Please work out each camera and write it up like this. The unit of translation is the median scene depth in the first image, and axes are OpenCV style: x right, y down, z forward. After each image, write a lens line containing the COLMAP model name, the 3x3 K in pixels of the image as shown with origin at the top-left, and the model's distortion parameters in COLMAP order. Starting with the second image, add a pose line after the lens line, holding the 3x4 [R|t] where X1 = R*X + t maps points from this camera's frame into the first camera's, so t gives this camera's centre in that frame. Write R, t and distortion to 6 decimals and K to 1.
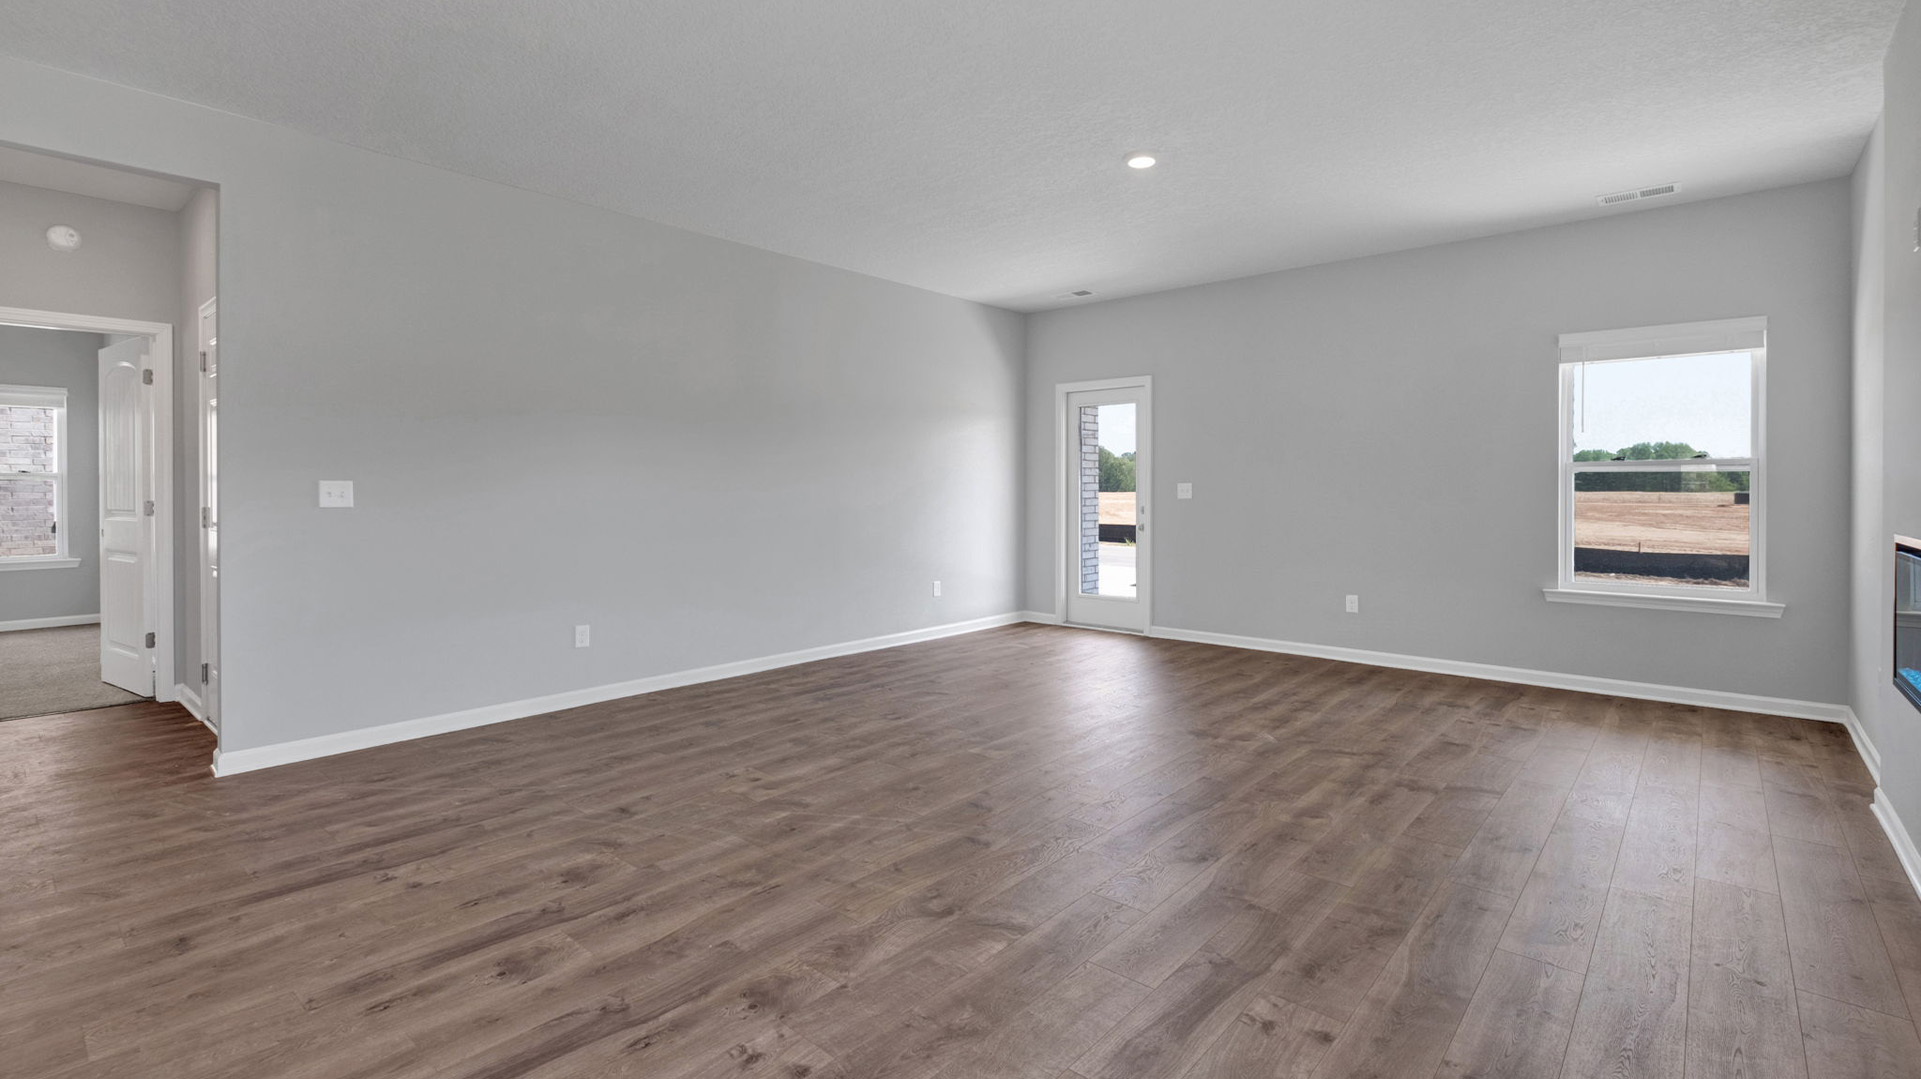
lens RADIAL K [[854.5, 0, 974.4], [0, 854.5, 497.5], [0, 0, 1]] dist [0.002777, -0.001718]
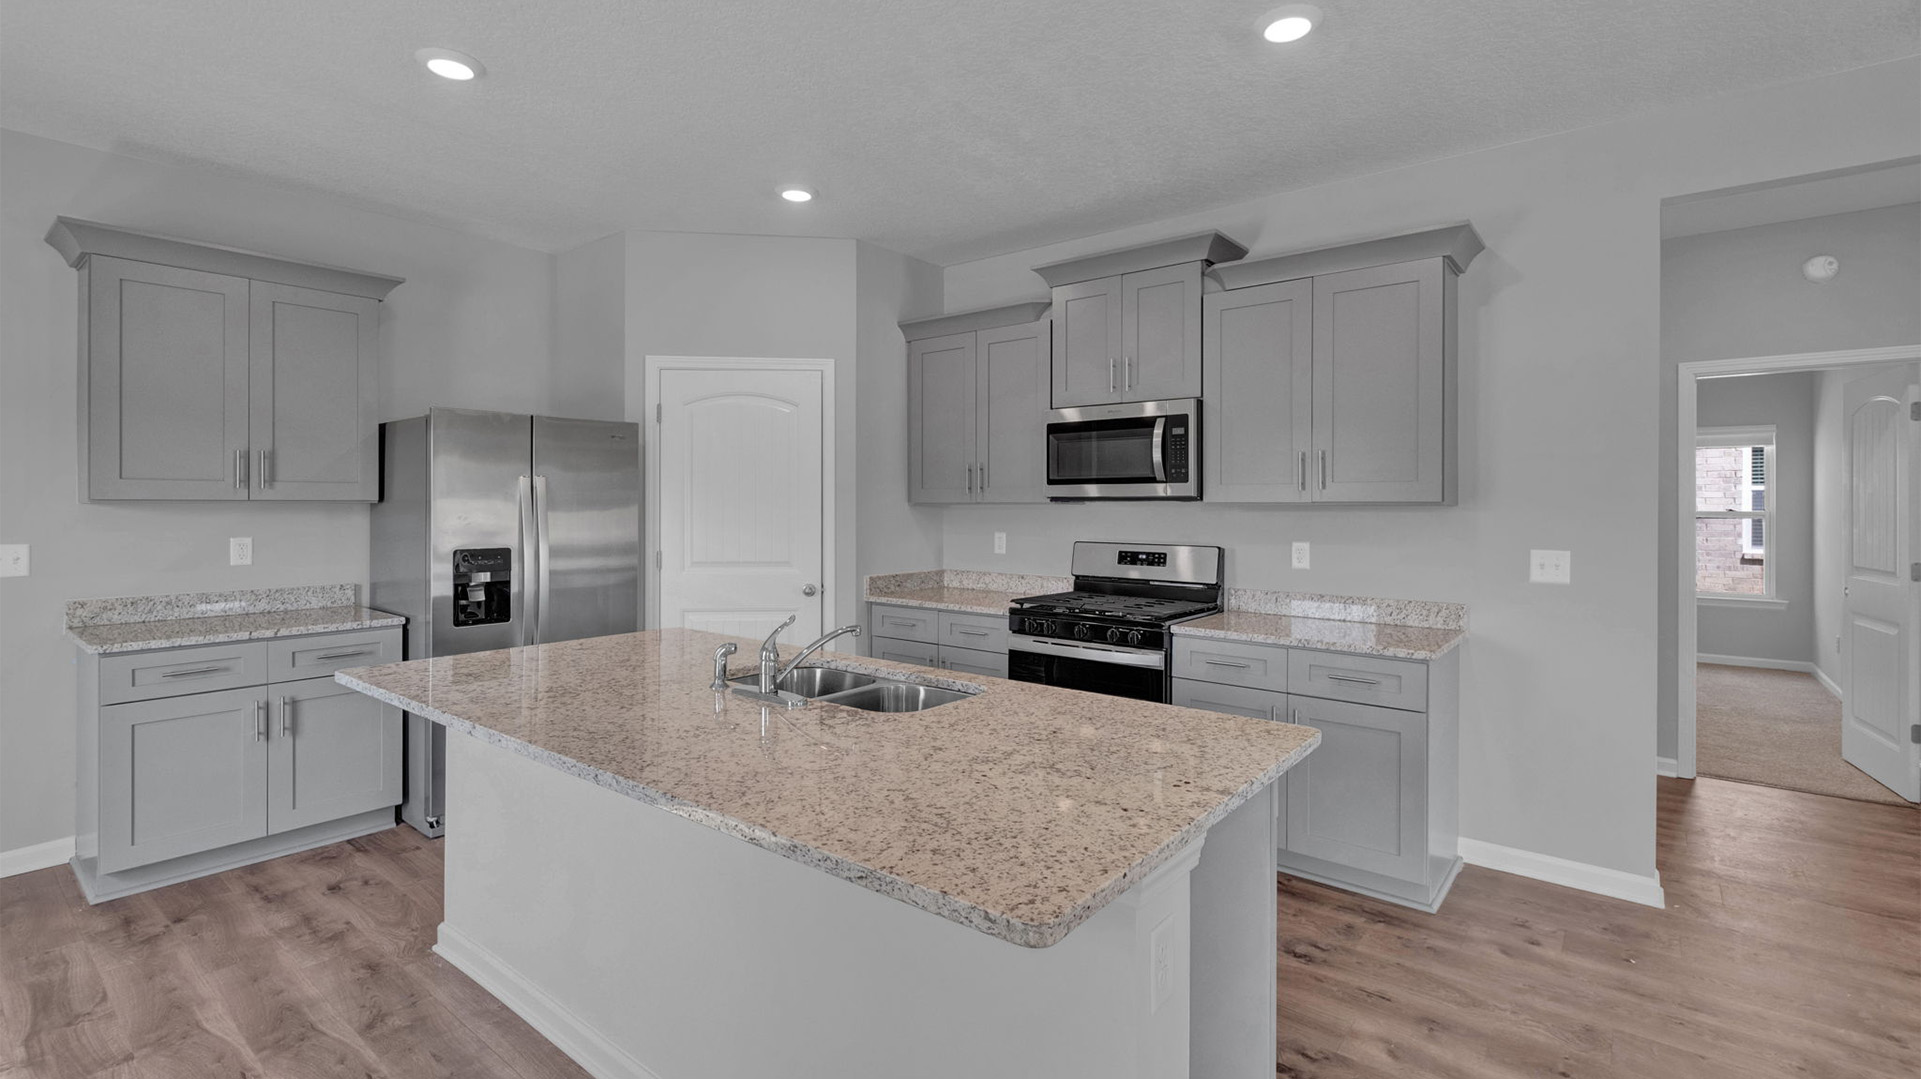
lens RADIAL K [[854.5, 0, 961.4], [0, 854.5, 501.4], [0, 0, 1]] dist [0.002777, -0.001718]
pose [[0.044735, 0.001040, -0.998998, -0.187595], [-0.008677, 0.999962, 0.000653, -0.046484], [0.998961, 0.008639, 0.044743, 0.051468]]
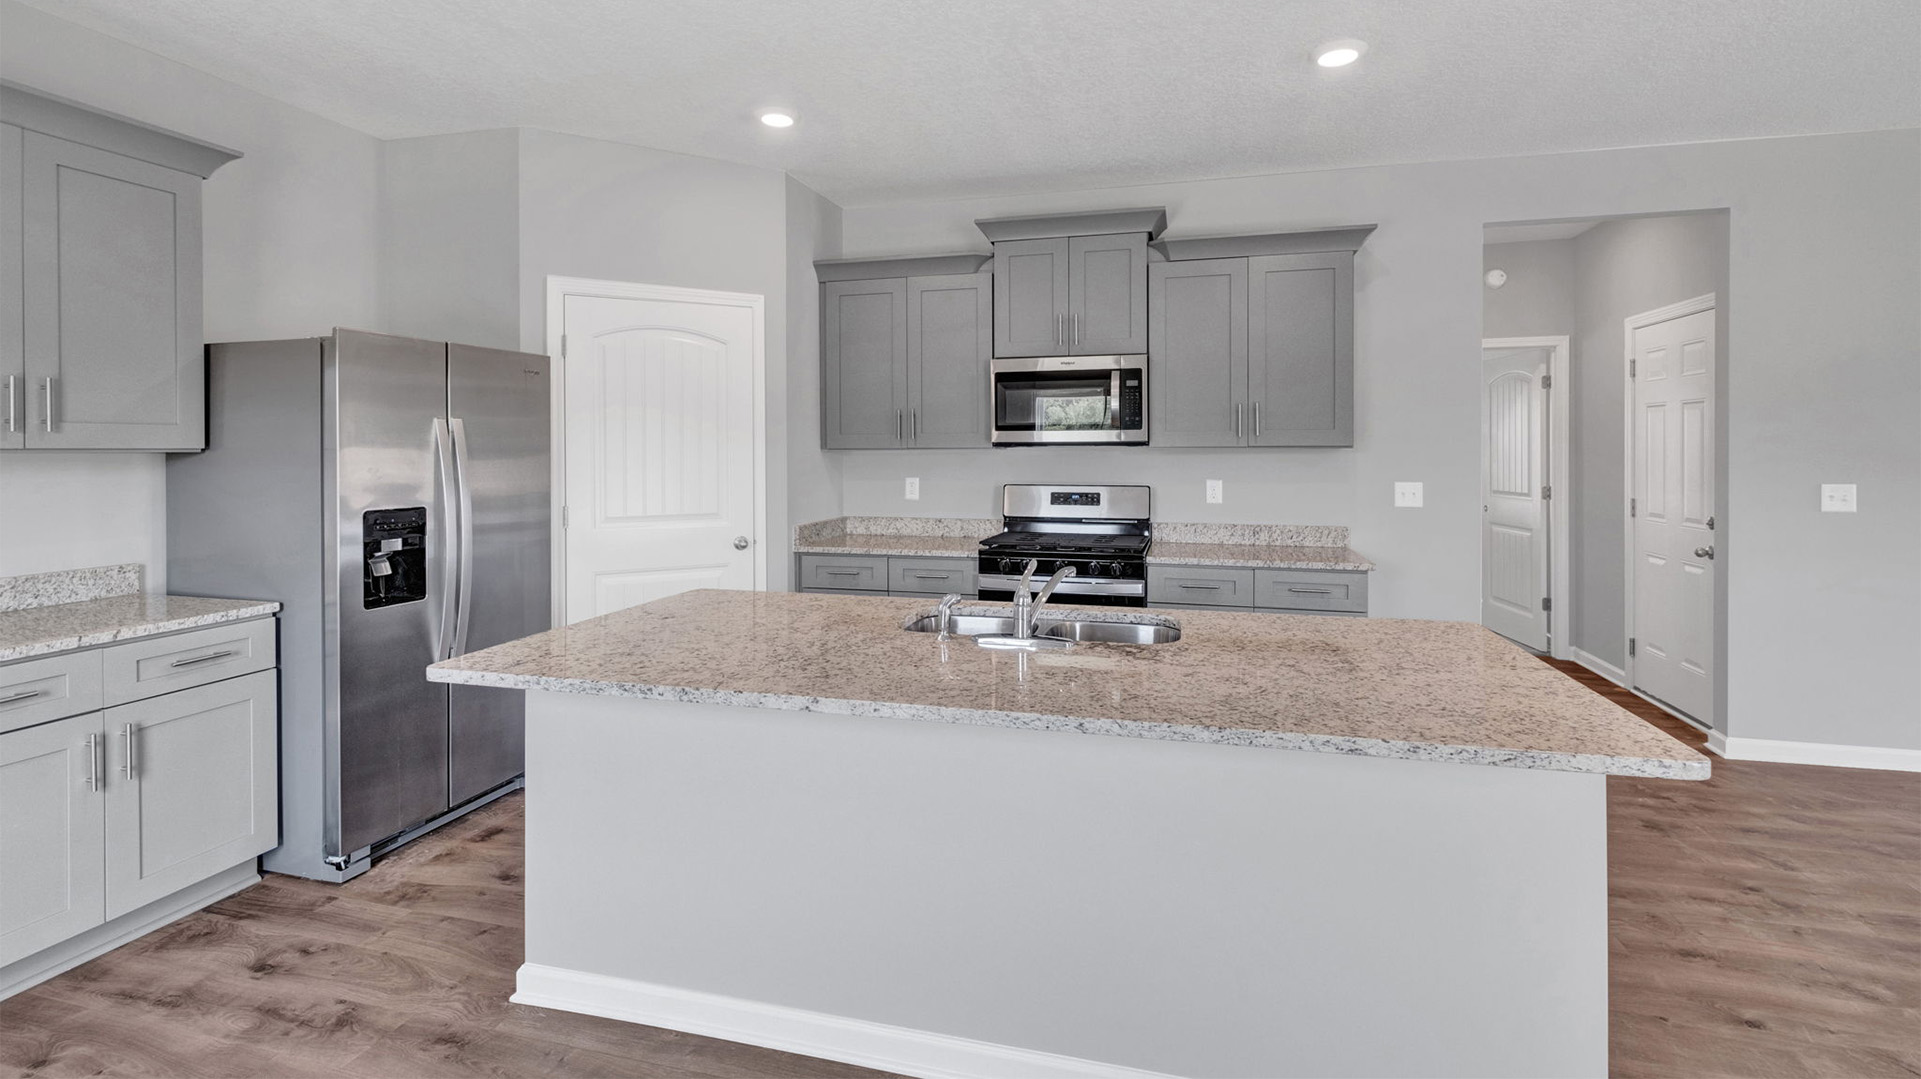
lens RADIAL K [[854.5, 0, 951.0], [0, 854.5, 453.4], [0, 0, 1]] dist [0.002777, -0.001718]
pose [[0.438715, 0.006197, -0.898605, -0.254178], [-0.004205, 0.999979, 0.004843, -0.043838], [0.898616, 0.001654, 0.438732, -0.262144]]
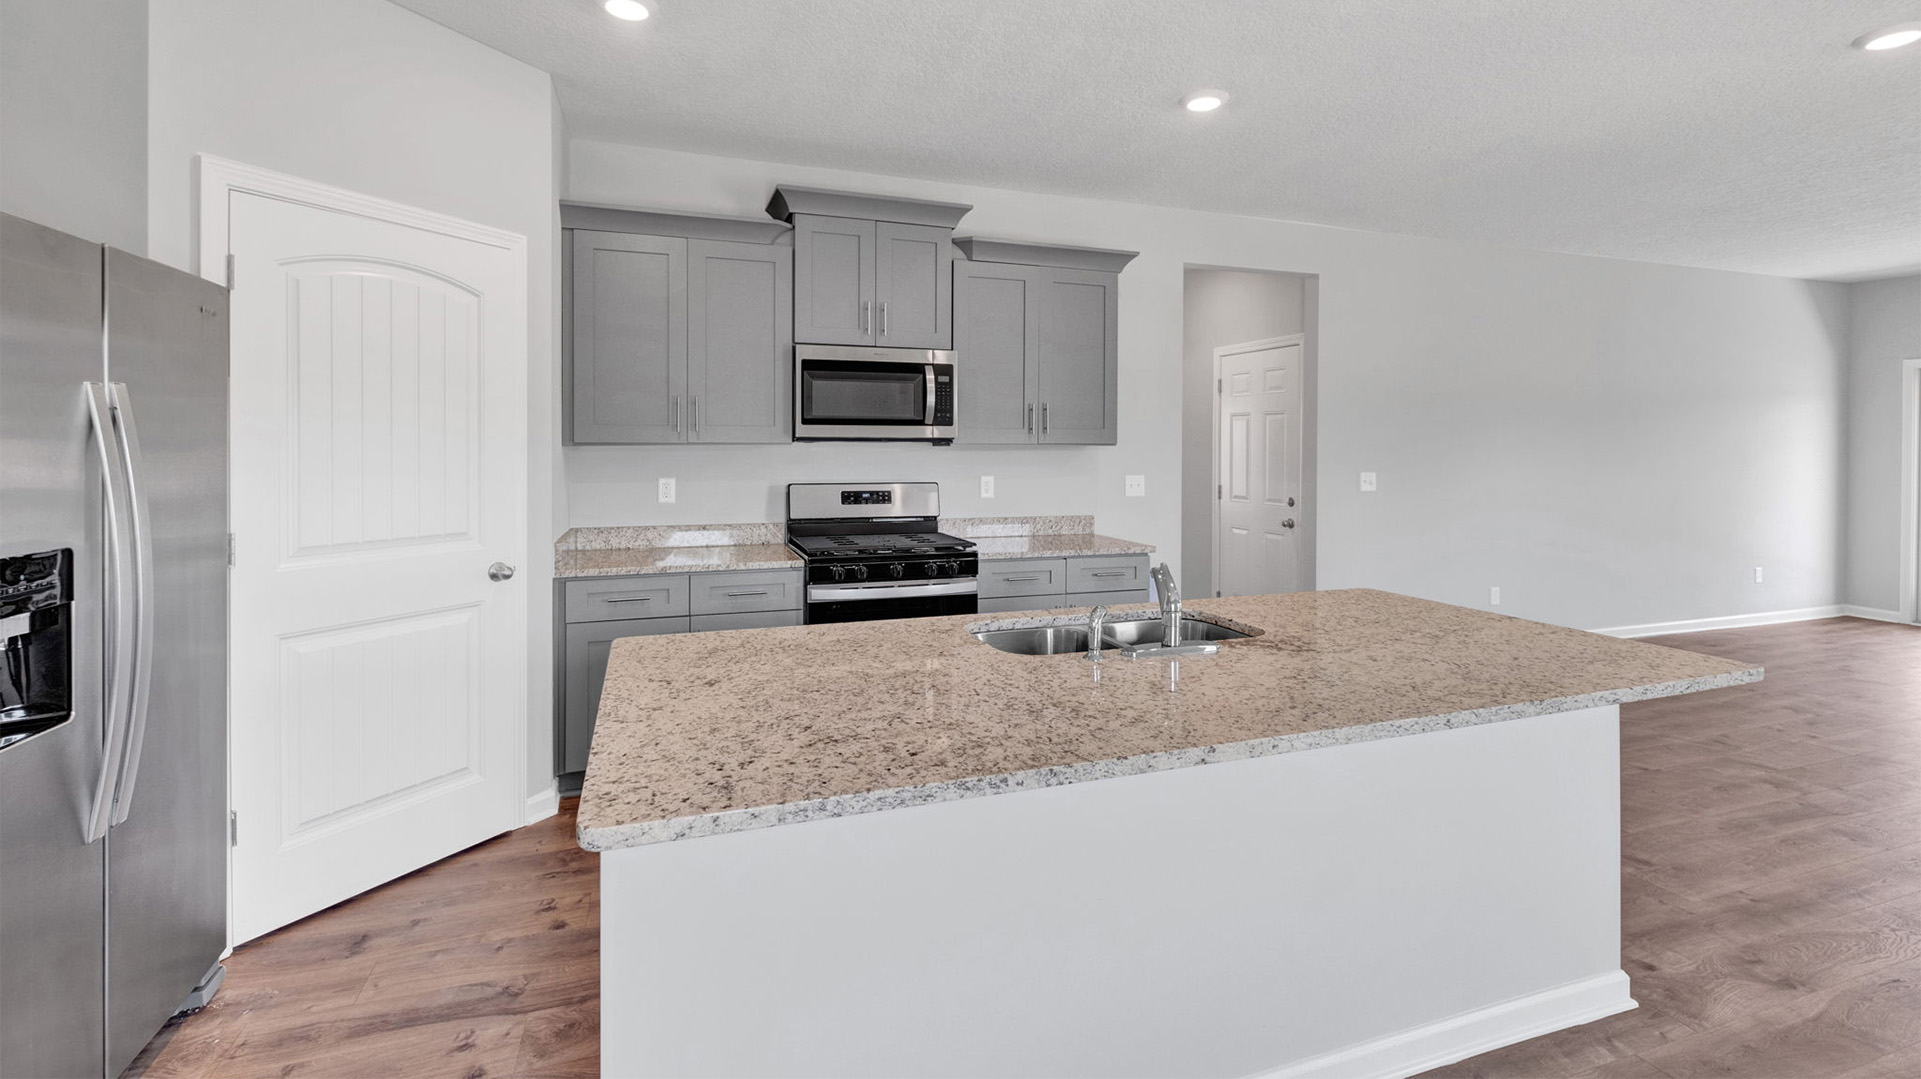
lens RADIAL K [[854.5, 0, 936.6], [0, 854.5, 452.3], [0, 0, 1]] dist [0.002777, -0.001718]
pose [[0.869770, 0.013155, -0.493283, -0.535586], [-0.011346, 0.999913, 0.006660, -0.043714], [0.493328, -0.000196, 0.869844, -0.464097]]
